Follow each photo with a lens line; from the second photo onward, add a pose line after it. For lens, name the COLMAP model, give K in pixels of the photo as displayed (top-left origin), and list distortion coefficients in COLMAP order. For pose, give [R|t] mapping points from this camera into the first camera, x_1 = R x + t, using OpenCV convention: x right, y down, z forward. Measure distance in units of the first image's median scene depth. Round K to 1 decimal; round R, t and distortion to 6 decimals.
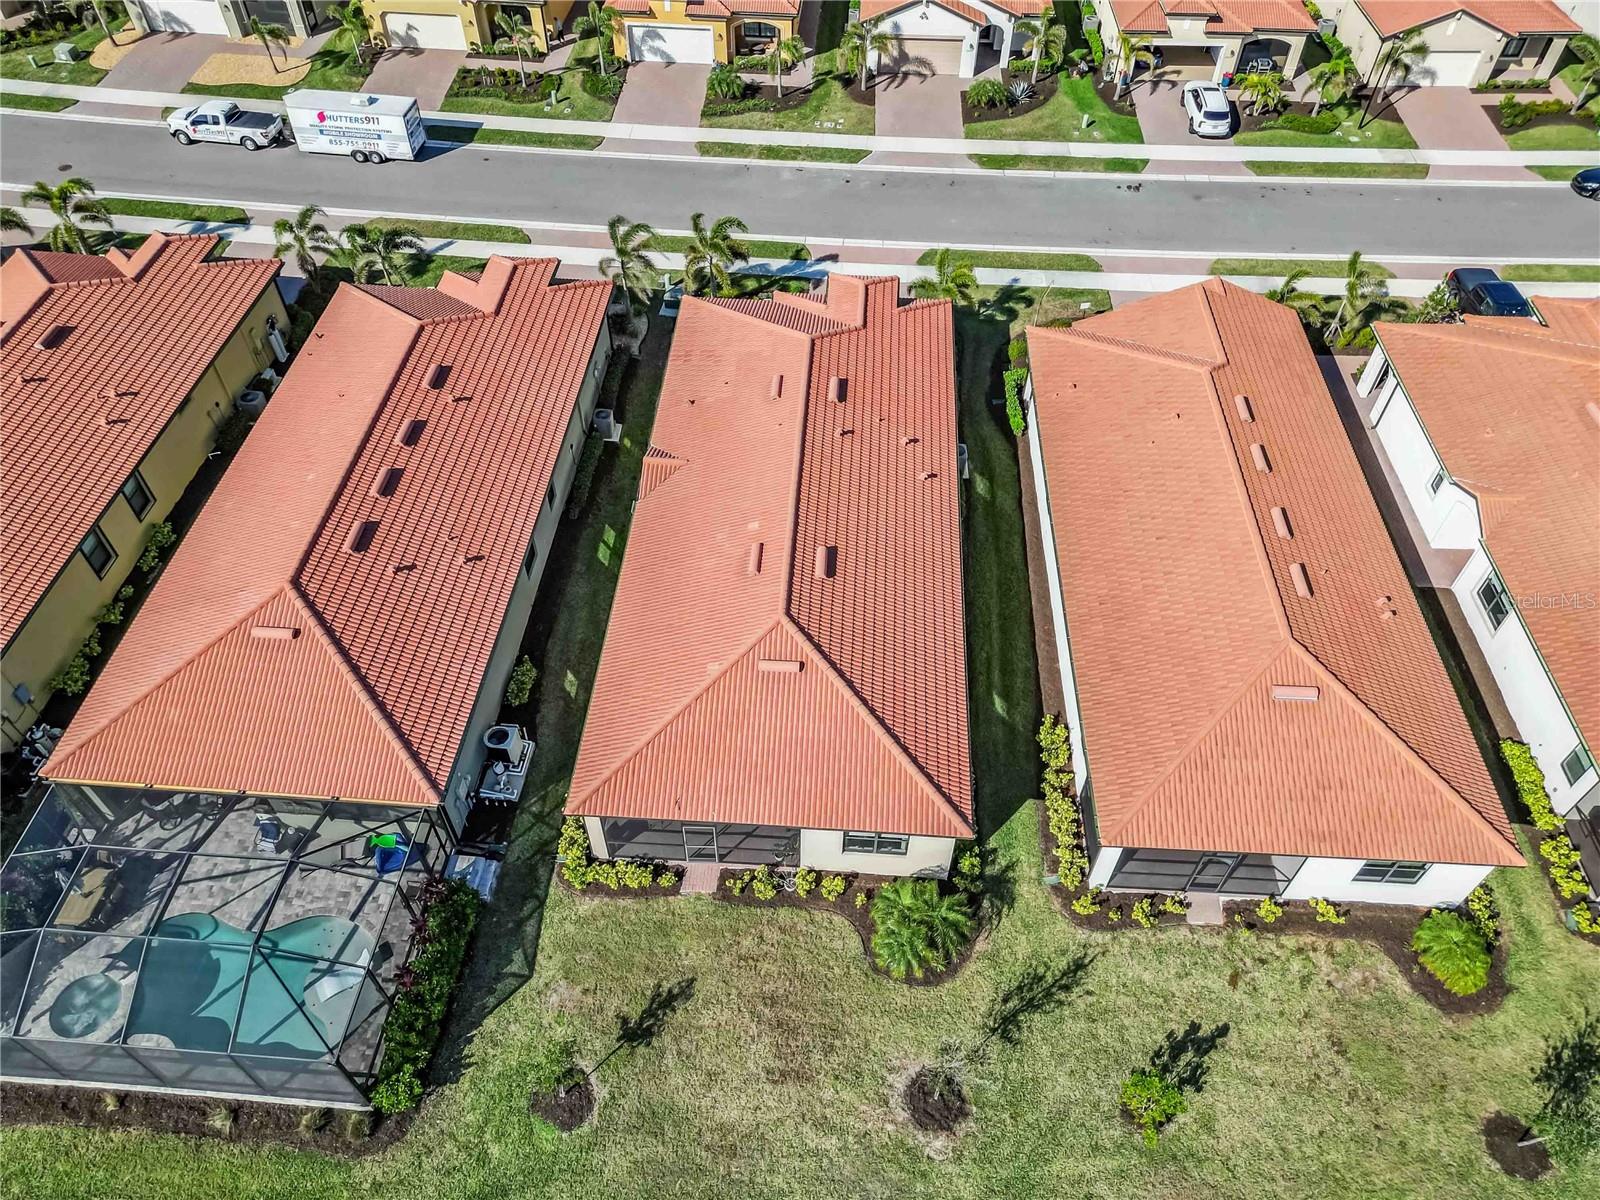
lens RADIAL K [[1157.9, 0, 800.0], [0, 1157.9, 600.0], [0, 0, 1]] dist [0.047436, -0.032814]
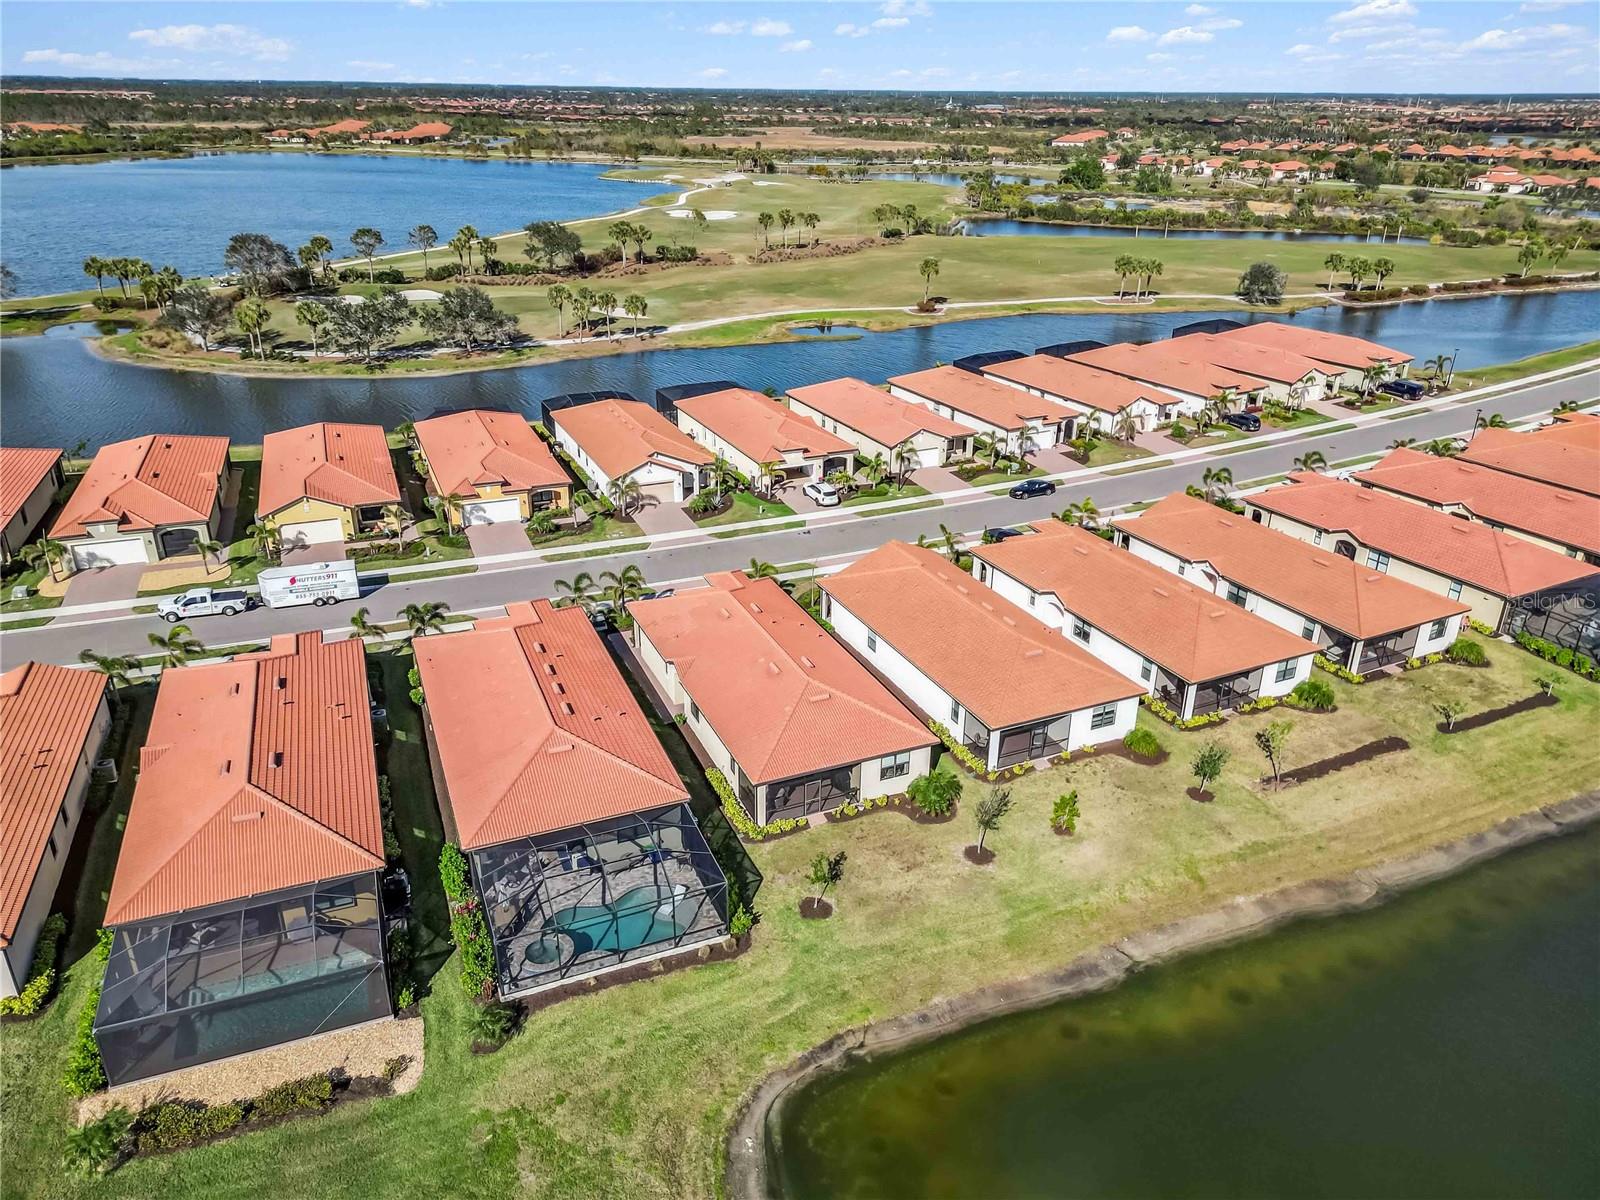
lens RADIAL K [[1104.1, 0, 800.0], [0, 1104.1, 600.0], [0, 0, 1]] dist [0.069776, -0.063549]
pose [[0.892903, -0.187603, 0.409303, -0.687636], [0.335364, 0.883674, -0.326575, 0.445607], [-0.300423, 0.428866, 0.851951, -0.586736]]
